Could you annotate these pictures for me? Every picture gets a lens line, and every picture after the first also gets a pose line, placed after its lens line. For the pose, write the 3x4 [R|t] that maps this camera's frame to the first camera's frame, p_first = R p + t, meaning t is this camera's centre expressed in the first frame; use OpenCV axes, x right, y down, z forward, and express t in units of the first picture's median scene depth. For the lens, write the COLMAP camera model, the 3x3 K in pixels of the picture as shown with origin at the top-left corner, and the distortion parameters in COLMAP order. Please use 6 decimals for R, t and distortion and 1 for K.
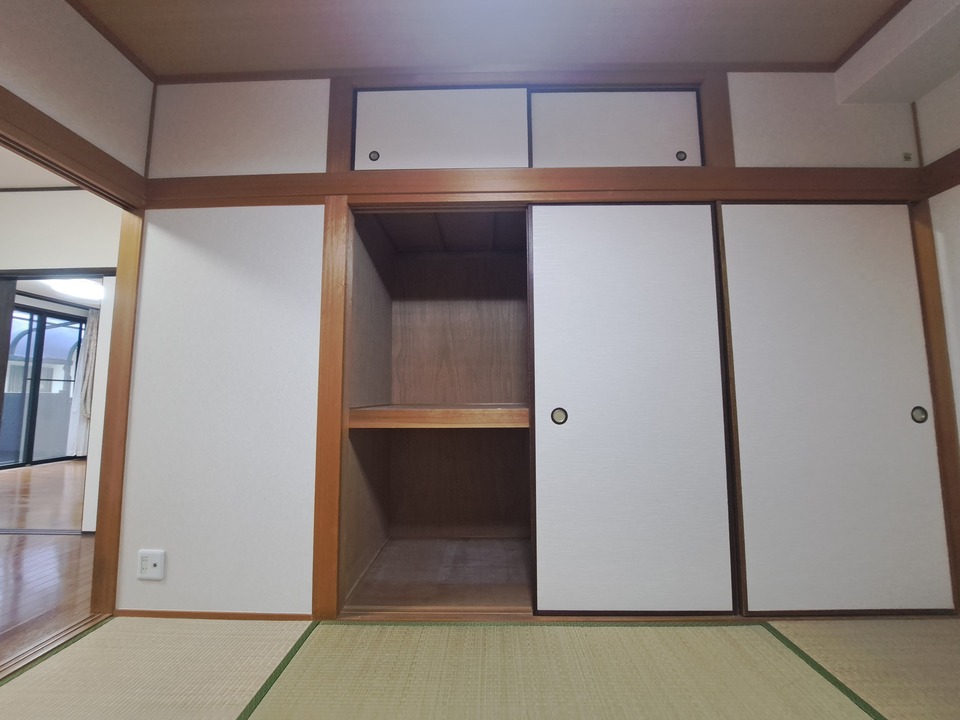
lens RADIAL K [[387.1, 0, 478.1], [0, 387.1, 361.4], [0, 0, 1]] dist [-0.015670, -0.000209]
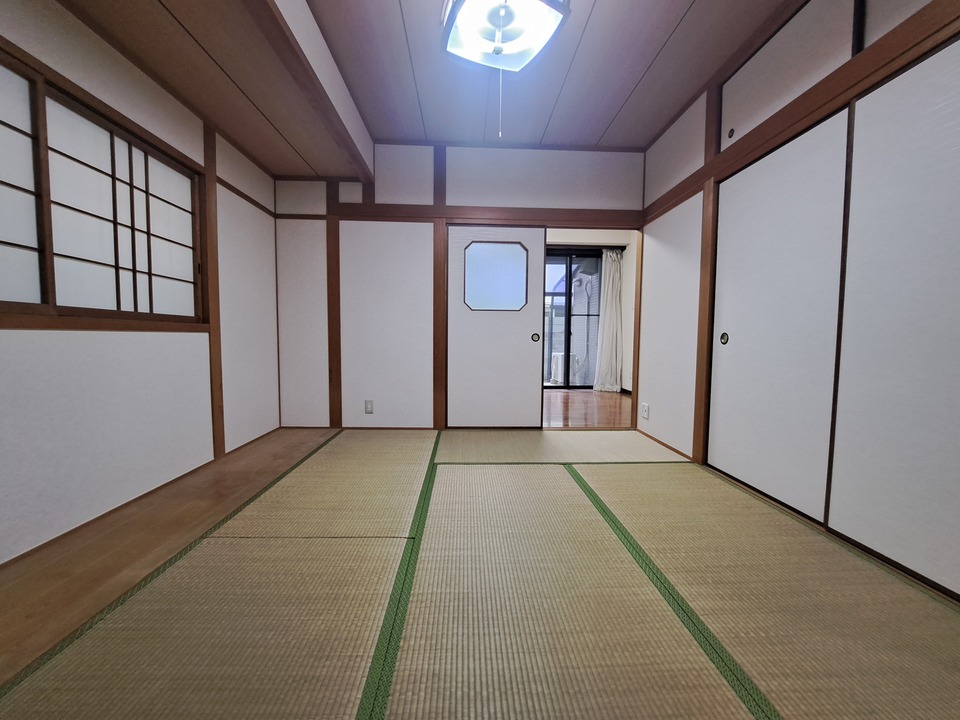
lens RADIAL K [[382.9, 0, 480.0], [0, 382.9, 360.0], [0, 0, 1]] dist [-0.012924, -0.000484]
pose [[0.057948, 0.065064, -0.996197, 0.984637], [0.091245, 0.993352, 0.070186, 0.043279], [0.994141, -0.094965, 0.051626, 0.048925]]
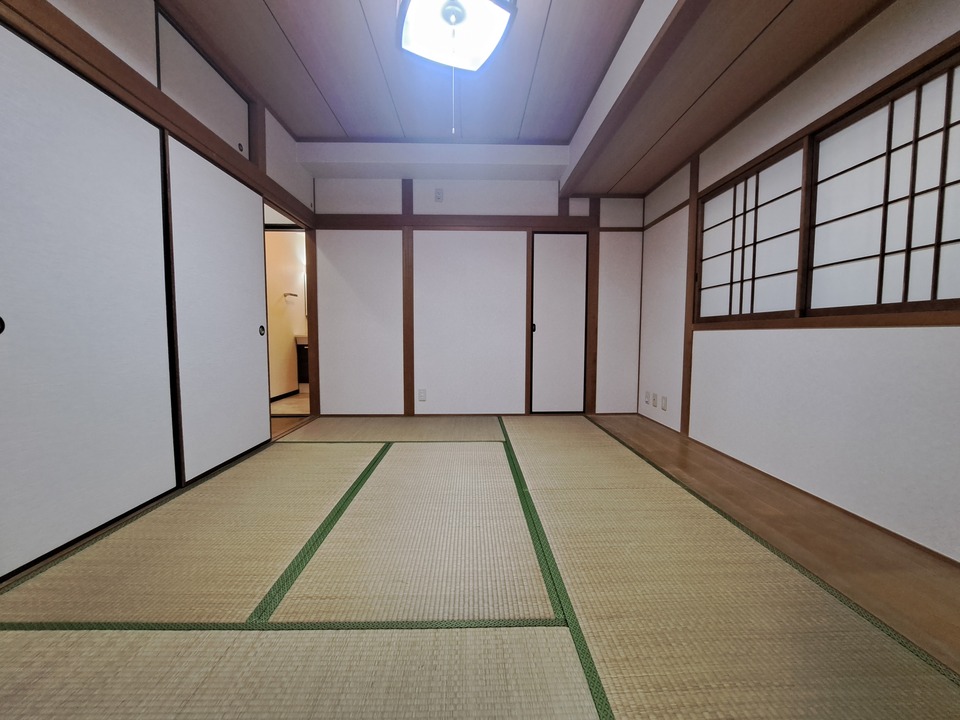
lens RADIAL K [[382.9, 0, 480.0], [0, 382.9, 360.0], [0, 0, 1]] dist [-0.012924, -0.000484]
pose [[-0.045666, -0.057799, 0.997283, -0.961724], [-0.103209, 0.993255, 0.052839, 0.076727], [-0.993611, -0.100516, -0.051324, 0.124319]]
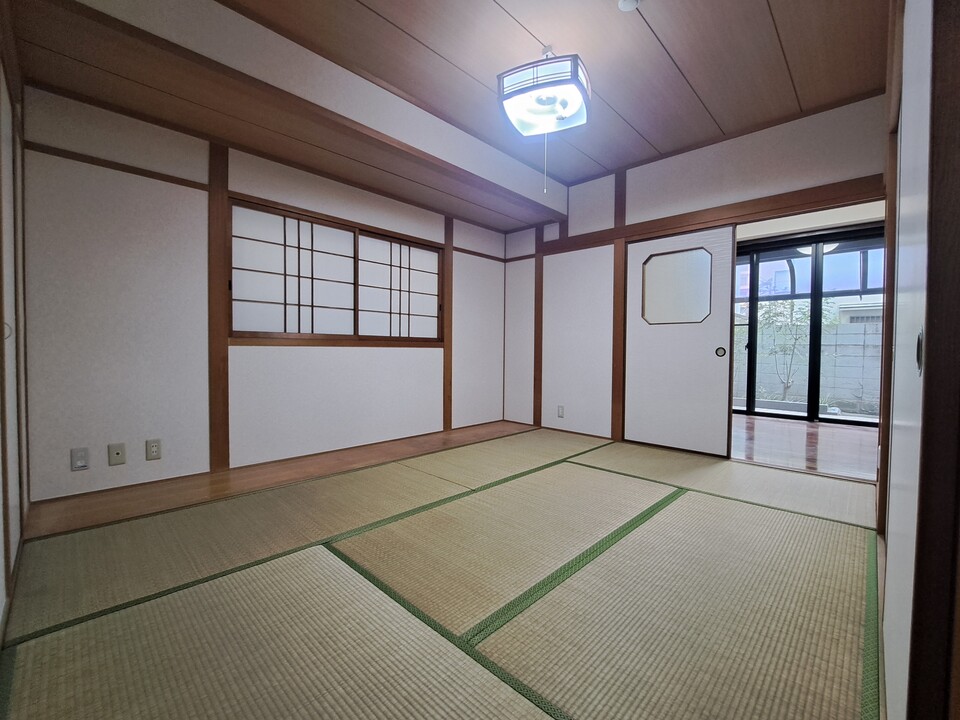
lens RADIAL K [[411.8, 0, 493.8], [0, 411.8, 359.0], [0, 0, 1]] dist [-0.000162, -0.000166]
pose [[-0.669478, 0.016656, -0.742645, 1.084688], [0.069625, 0.996754, -0.040411, 0.124815], [0.739562, -0.078761, -0.668465, 0.890272]]
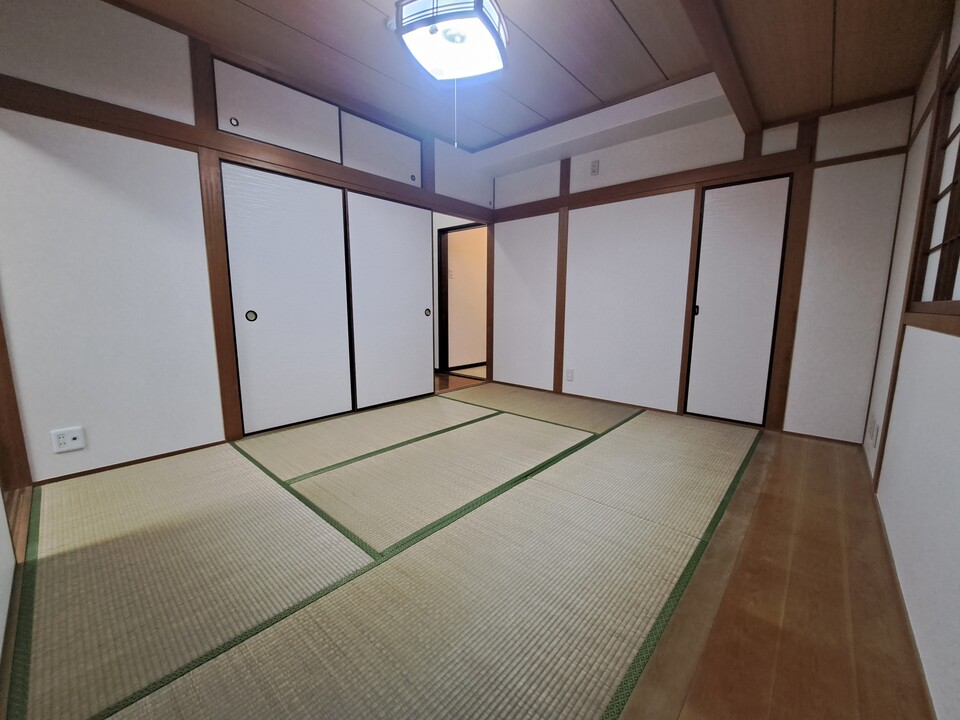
lens RADIAL K [[387.1, 0, 478.1], [0, 387.1, 361.4], [0, 0, 1]] dist [-0.015670, -0.000209]
pose [[0.655776, -0.104010, 0.747756, -0.809679], [-0.084095, 0.974237, 0.209264, -0.072852], [-0.750257, -0.200113, 0.630134, -0.653505]]
